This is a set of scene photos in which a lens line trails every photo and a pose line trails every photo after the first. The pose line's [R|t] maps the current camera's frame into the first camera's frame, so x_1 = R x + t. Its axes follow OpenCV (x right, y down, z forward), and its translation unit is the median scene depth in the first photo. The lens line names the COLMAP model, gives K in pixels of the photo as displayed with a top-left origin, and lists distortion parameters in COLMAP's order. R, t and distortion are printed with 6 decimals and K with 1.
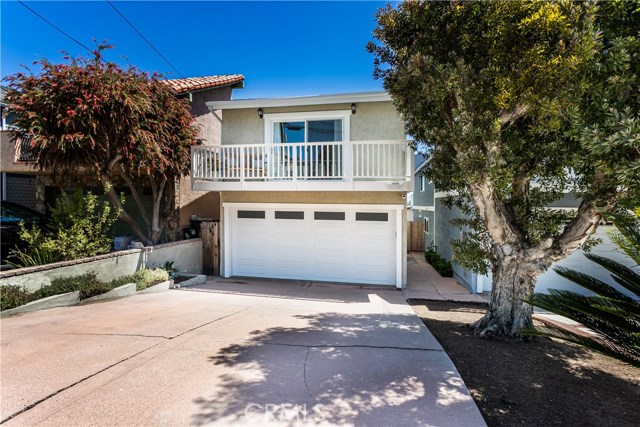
lens RADIAL K [[307.0, 0, 320.4], [0, 307.0, 221.6], [0, 0, 1]] dist [-0.000736, -0.000038]
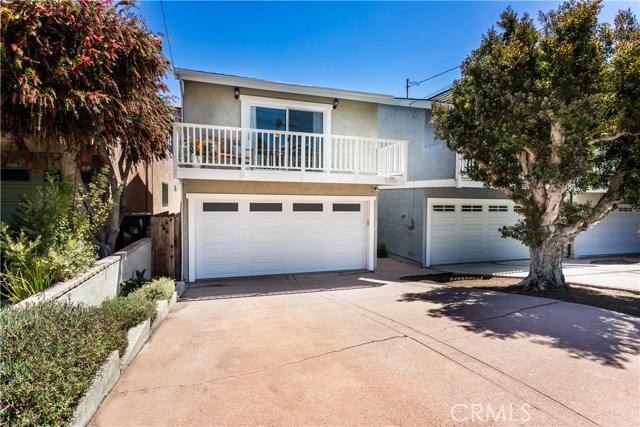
lens RADIAL K [[313.2, 0, 320.0], [0, 313.2, 213.5], [0, 0, 1]] dist [0.002597, 0.000605]
pose [[0.877559, -0.024147, 0.478860, -0.439606], [0.020844, 0.999708, 0.012213, -0.009904], [-0.479016, -0.000736, 0.877806, 0.088407]]
